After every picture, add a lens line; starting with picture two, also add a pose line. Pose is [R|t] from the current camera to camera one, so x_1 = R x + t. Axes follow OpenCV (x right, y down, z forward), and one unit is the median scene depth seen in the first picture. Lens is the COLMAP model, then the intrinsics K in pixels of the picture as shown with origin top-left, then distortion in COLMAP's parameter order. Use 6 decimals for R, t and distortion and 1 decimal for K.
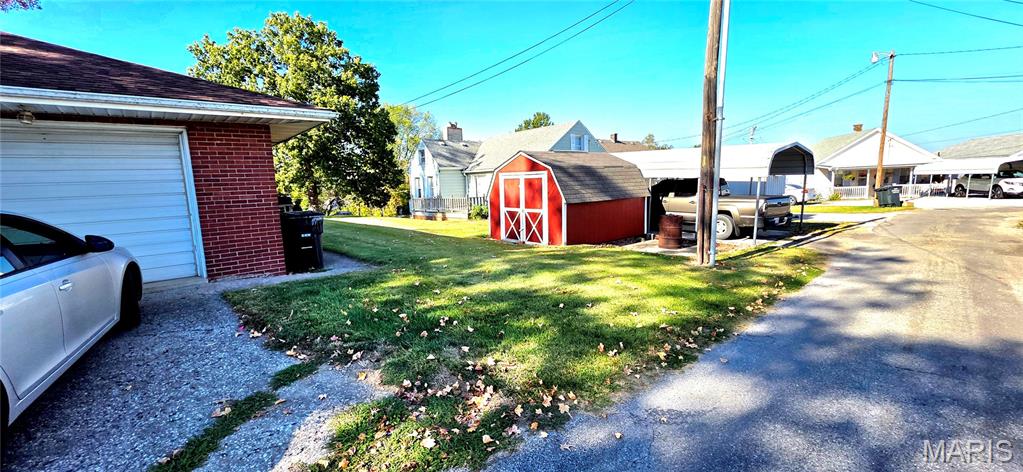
lens RADIAL K [[409.6, 0, 508.2], [0, 409.6, 236.0], [0, 0, 1]] dist [-0.001759, 0.002079]
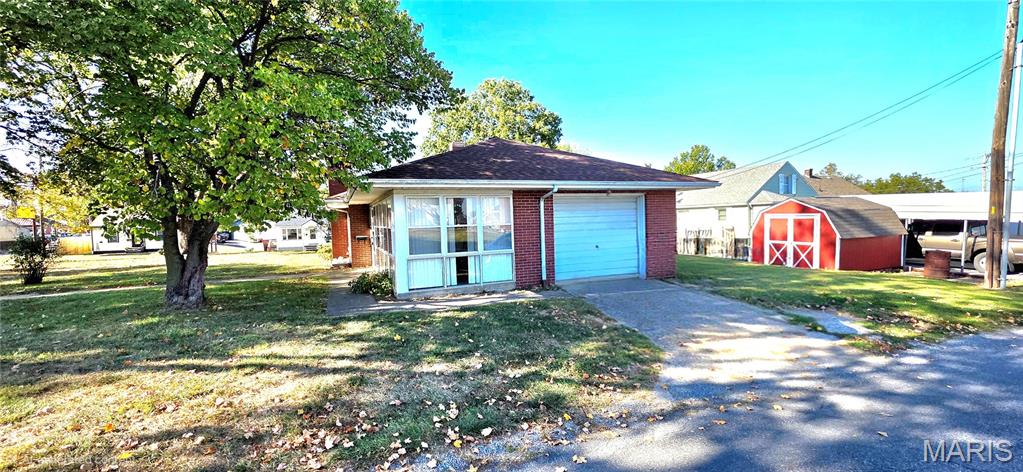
lens RADIAL K [[409.6, 0, 513.3], [0, 409.6, 234.5], [0, 0, 1]] dist [-0.001759, 0.002079]
pose [[0.951656, 0.024595, -0.306181, -0.394702], [-0.048659, 0.996274, -0.071209, 0.044426], [0.303288, 0.082665, 0.949306, -0.488298]]
